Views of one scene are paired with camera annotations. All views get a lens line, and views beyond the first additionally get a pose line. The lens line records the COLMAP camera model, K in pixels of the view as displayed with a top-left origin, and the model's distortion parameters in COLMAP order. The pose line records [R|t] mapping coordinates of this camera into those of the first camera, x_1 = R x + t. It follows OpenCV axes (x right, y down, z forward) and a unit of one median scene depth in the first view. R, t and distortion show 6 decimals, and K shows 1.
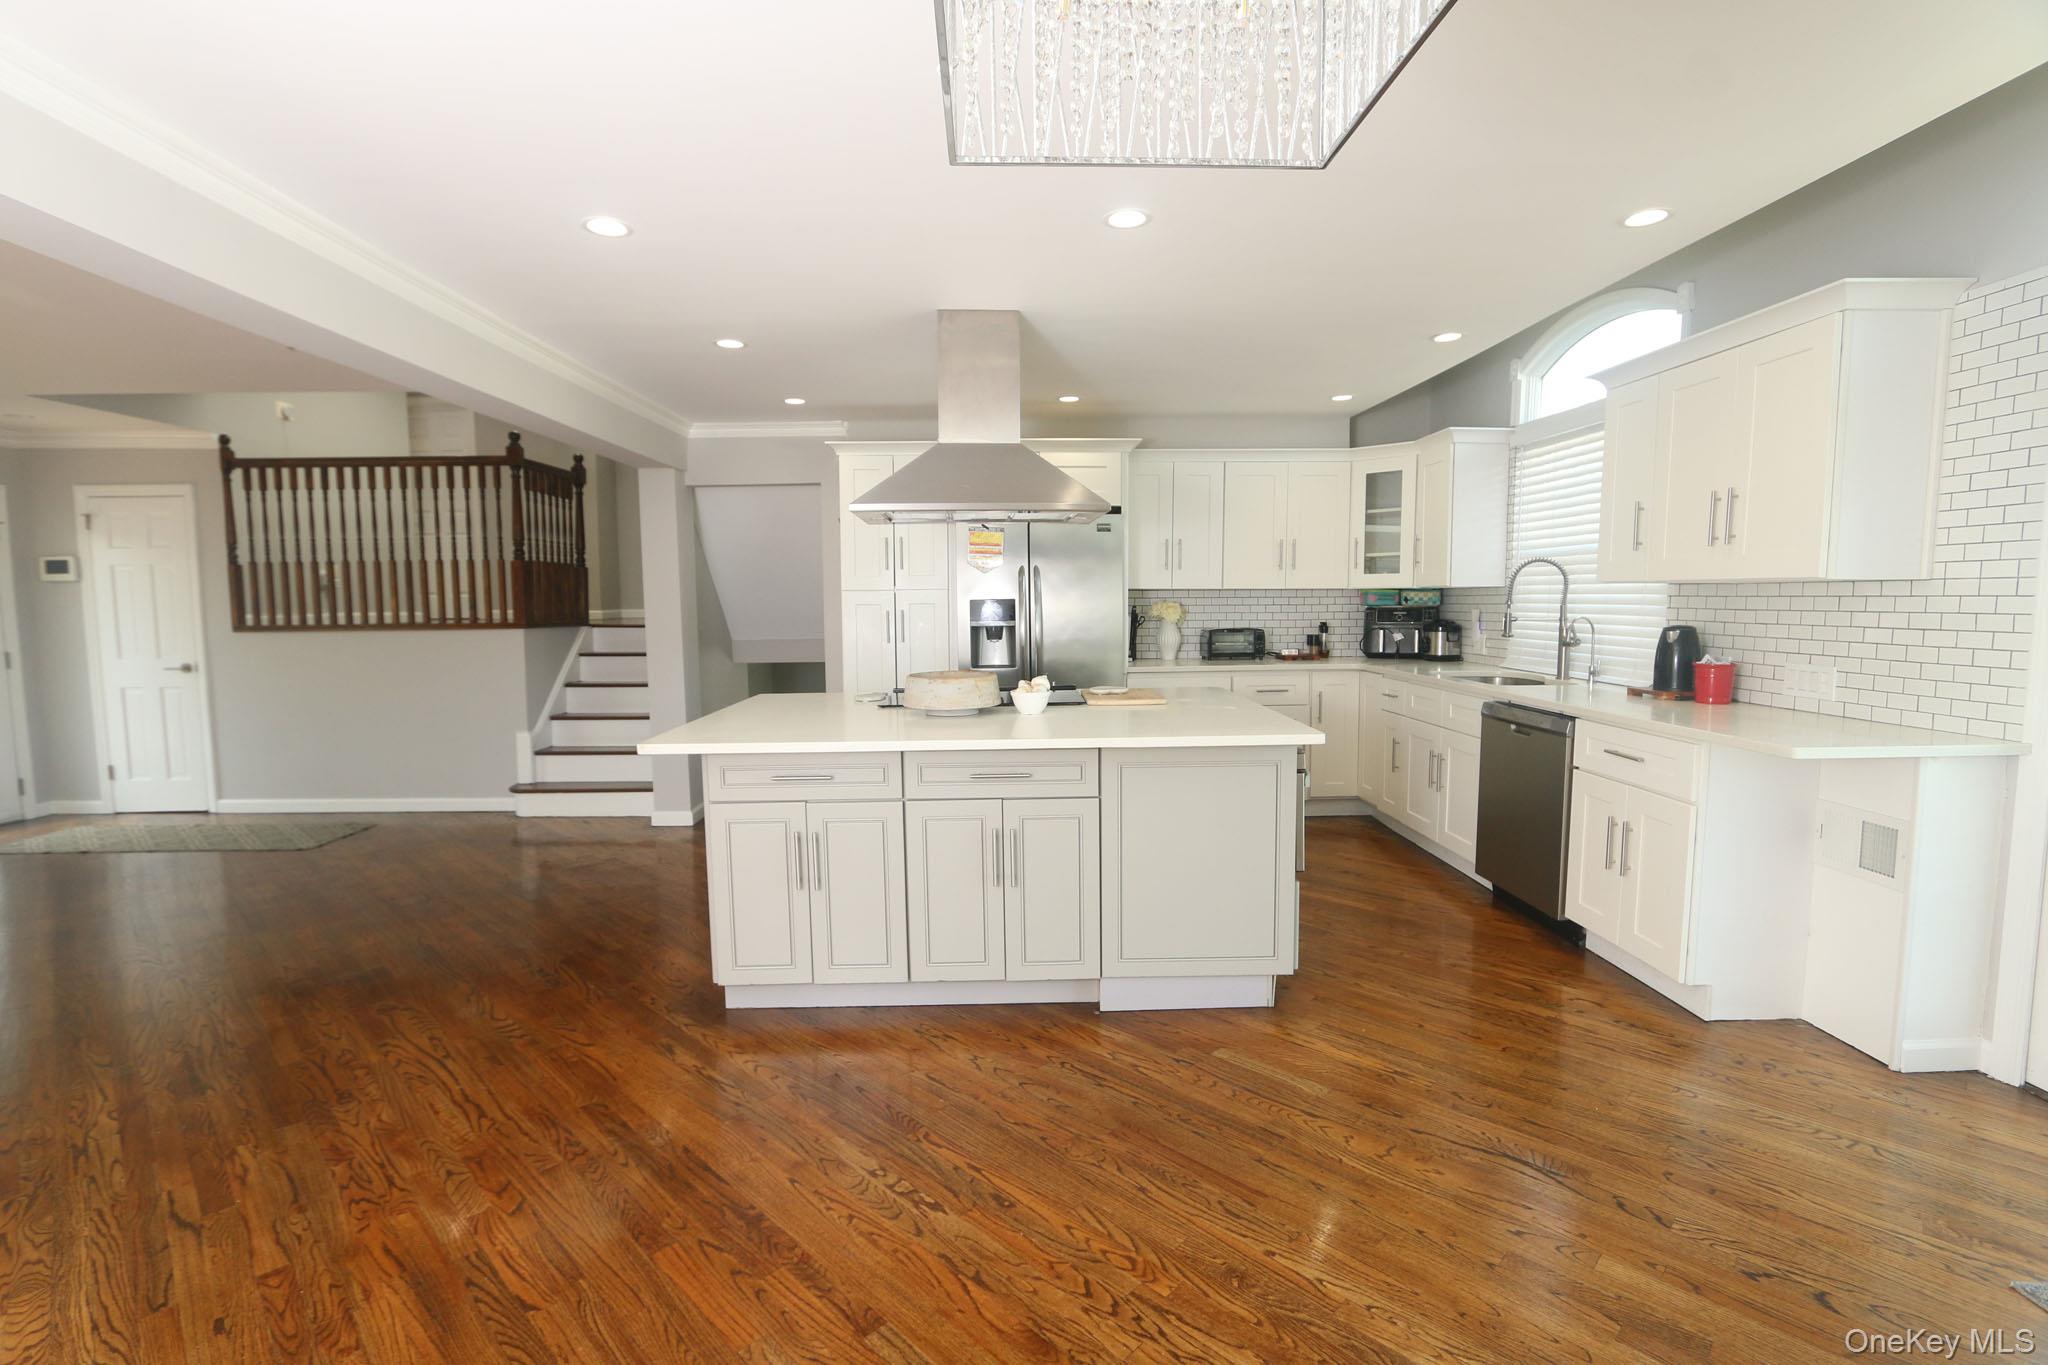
lens RADIAL K [[947.7, 0, 1027.1], [0, 947.7, 676.9], [0, 0, 1]] dist [-0.017704, 0.003101]
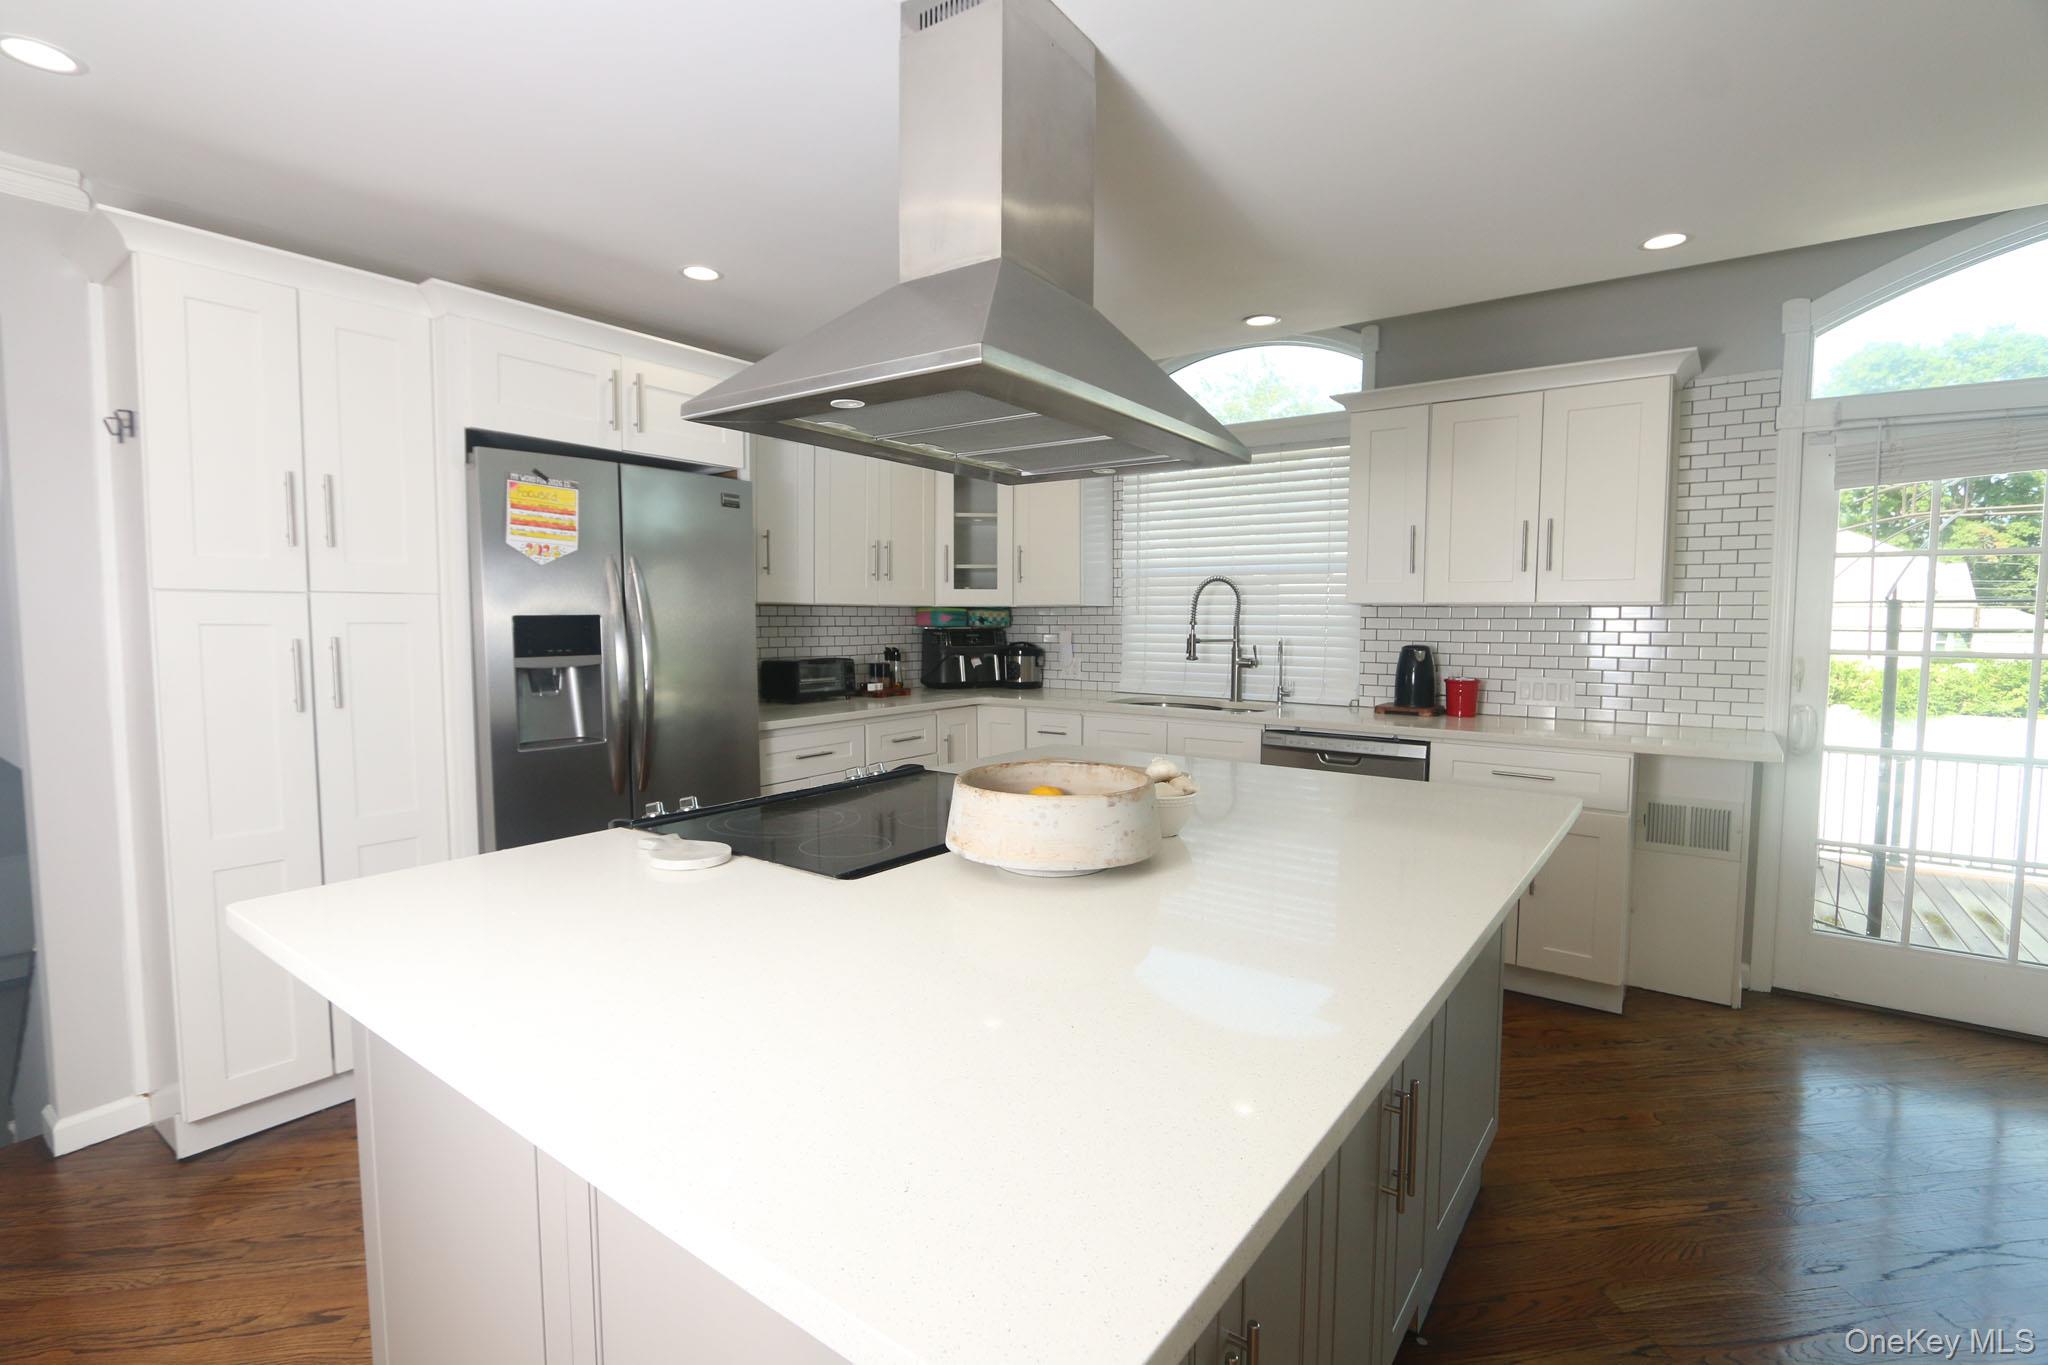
lens RADIAL K [[947.7, 0, 1020.1], [0, 947.7, 678.8], [0, 0, 1]] dist [-0.017704, 0.003101]
pose [[0.614450, -0.042928, 0.787787, -0.272430], [0.059069, 0.998219, 0.008322, -0.033446], [-0.786741, 0.041421, 0.615892, 0.447203]]
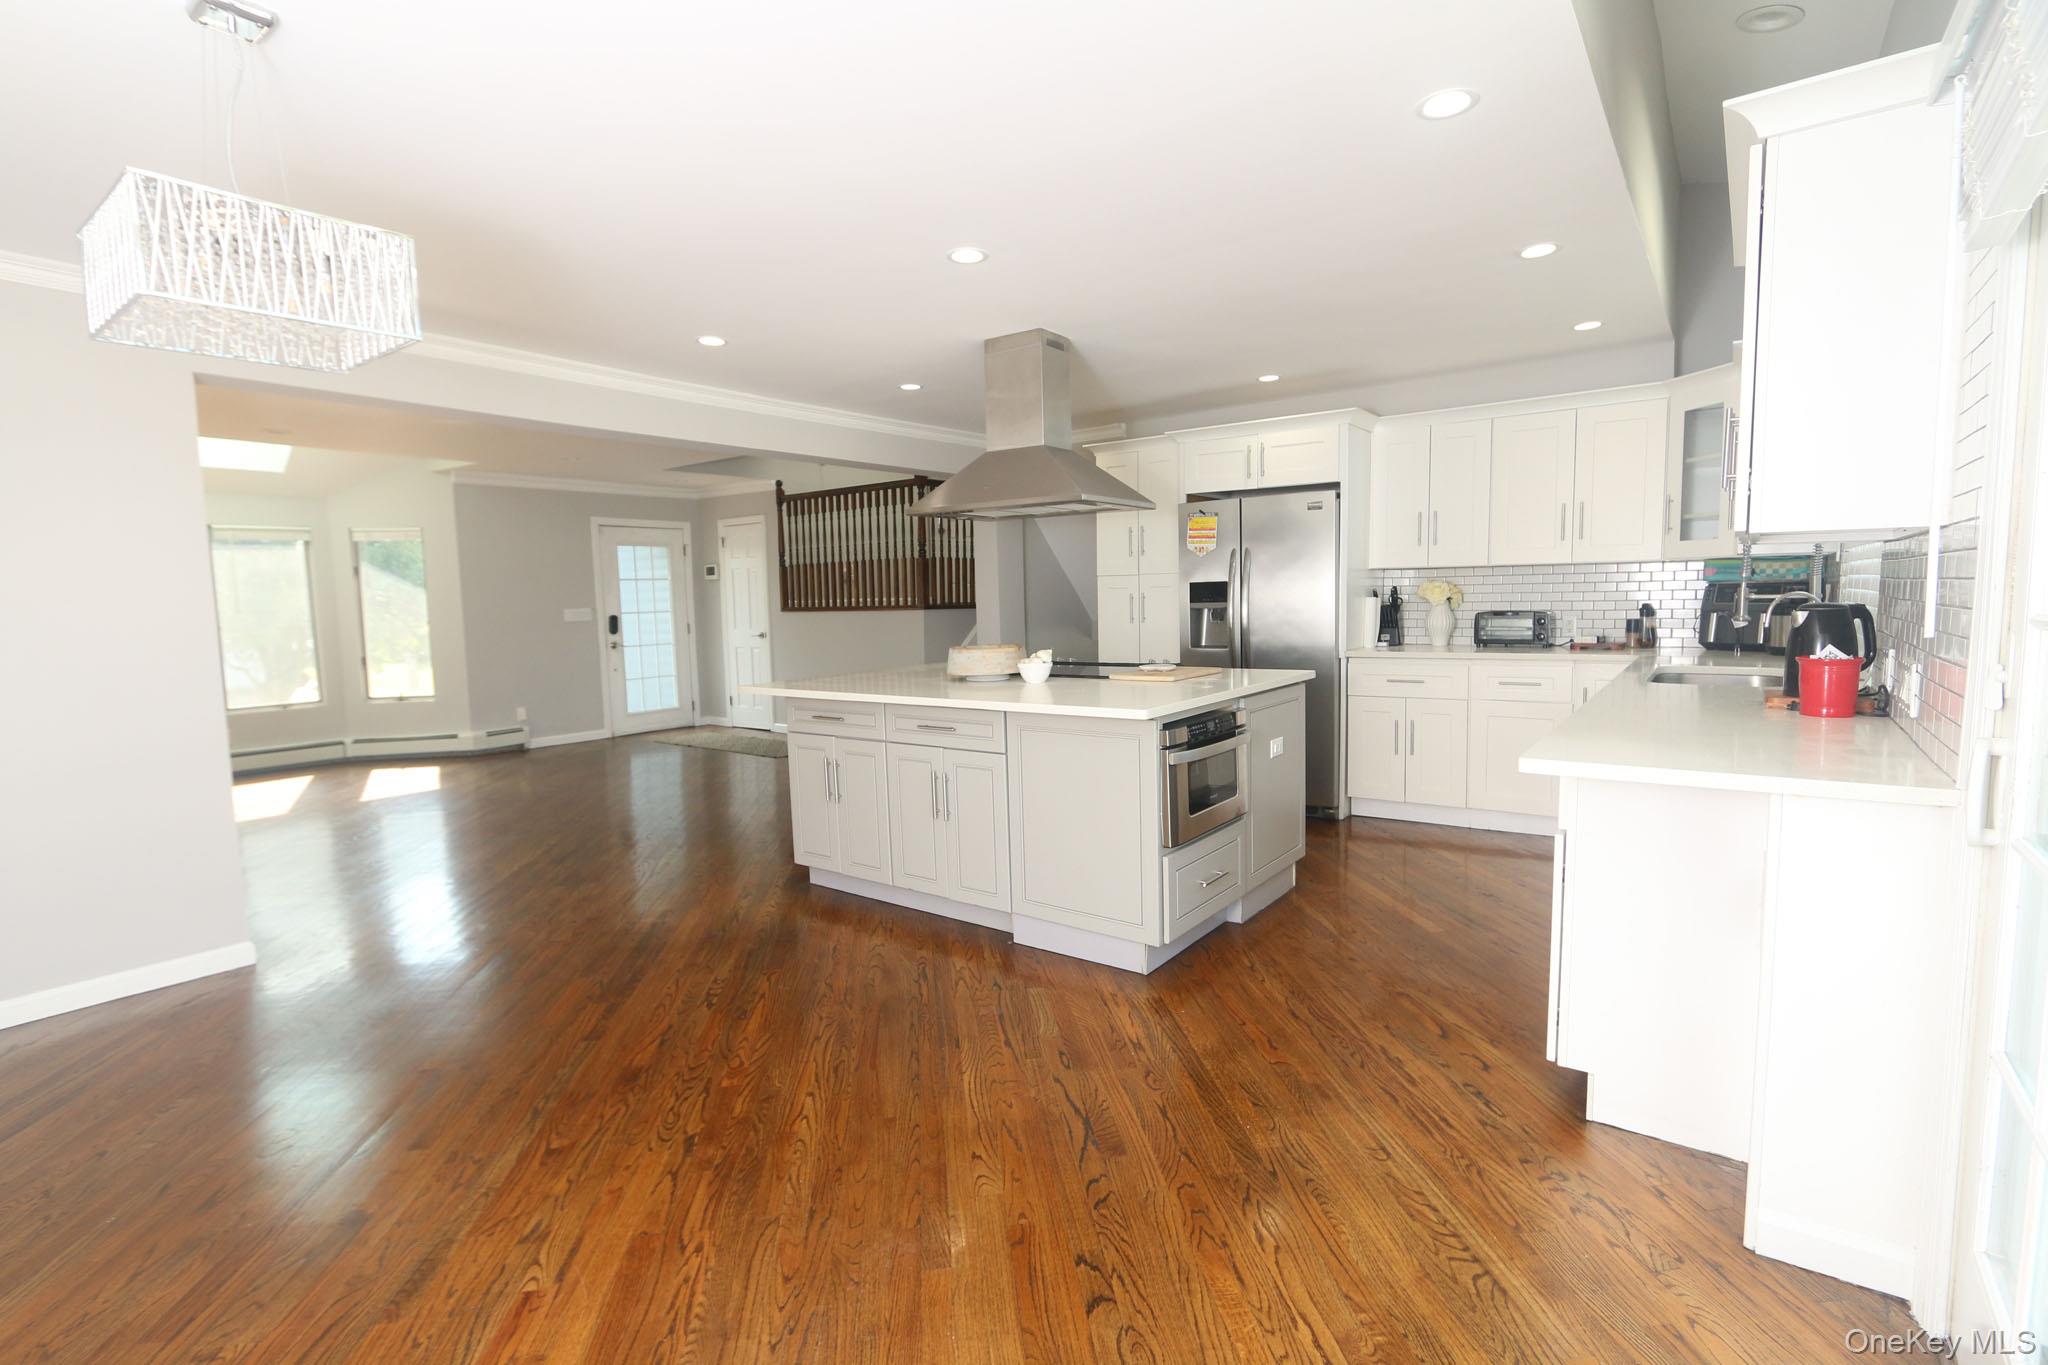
lens RADIAL K [[947.7, 0, 1023.0], [0, 947.7, 681.5], [0, 0, 1]] dist [-0.017704, 0.003101]
pose [[0.782089, 0.047617, -0.621344, 0.423713], [-0.035008, 0.998859, 0.032484, 0.000292], [0.622182, -0.003653, 0.782864, 0.059778]]
